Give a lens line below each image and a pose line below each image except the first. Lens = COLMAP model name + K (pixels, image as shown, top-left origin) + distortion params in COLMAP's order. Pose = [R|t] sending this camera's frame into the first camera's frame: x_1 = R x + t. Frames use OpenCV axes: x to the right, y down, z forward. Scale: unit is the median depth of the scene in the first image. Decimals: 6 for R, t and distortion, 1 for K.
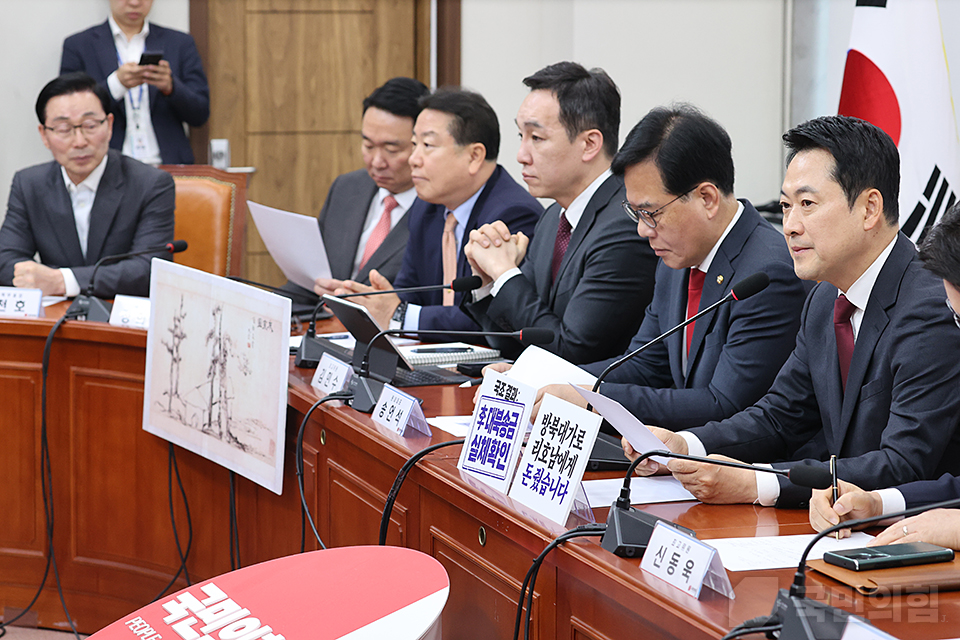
lens RADIAL K [[2720.4, 0, 480.0], [0, 2720.4, 320.0], [0, 0, 1]] dist [0.049244, -0.059009]
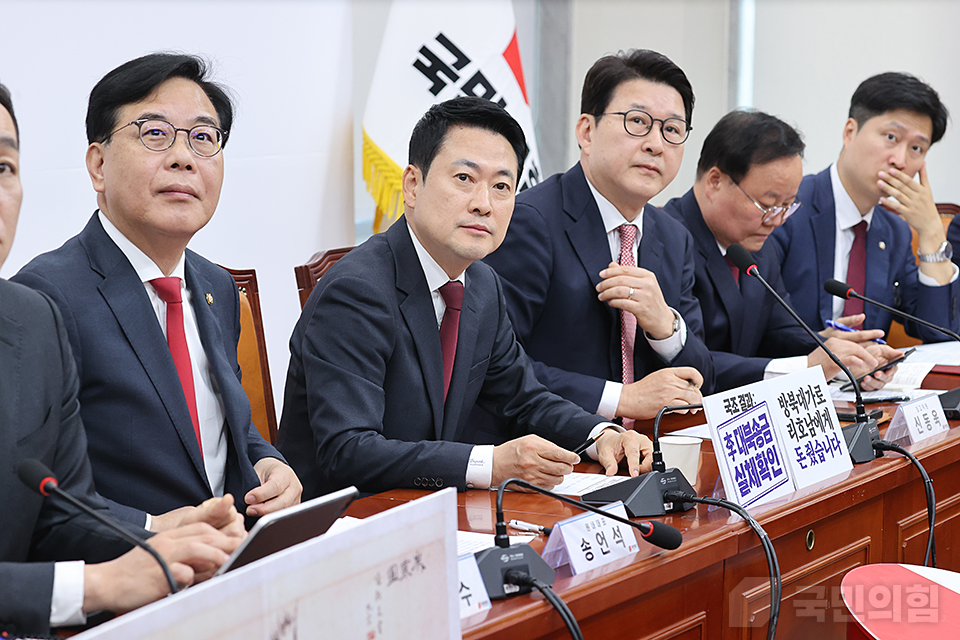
lens RADIAL K [[2839.9, 0, 480.0], [0, 2839.9, 320.0], [0, 0, 1]] dist [-0.029052, 0.457727]
pose [[-0.708901, -0.088315, 0.699757, -0.600121], [0.065815, 0.979518, 0.190298, -0.190424], [-0.702230, 0.180957, -0.688569, 1.740961]]
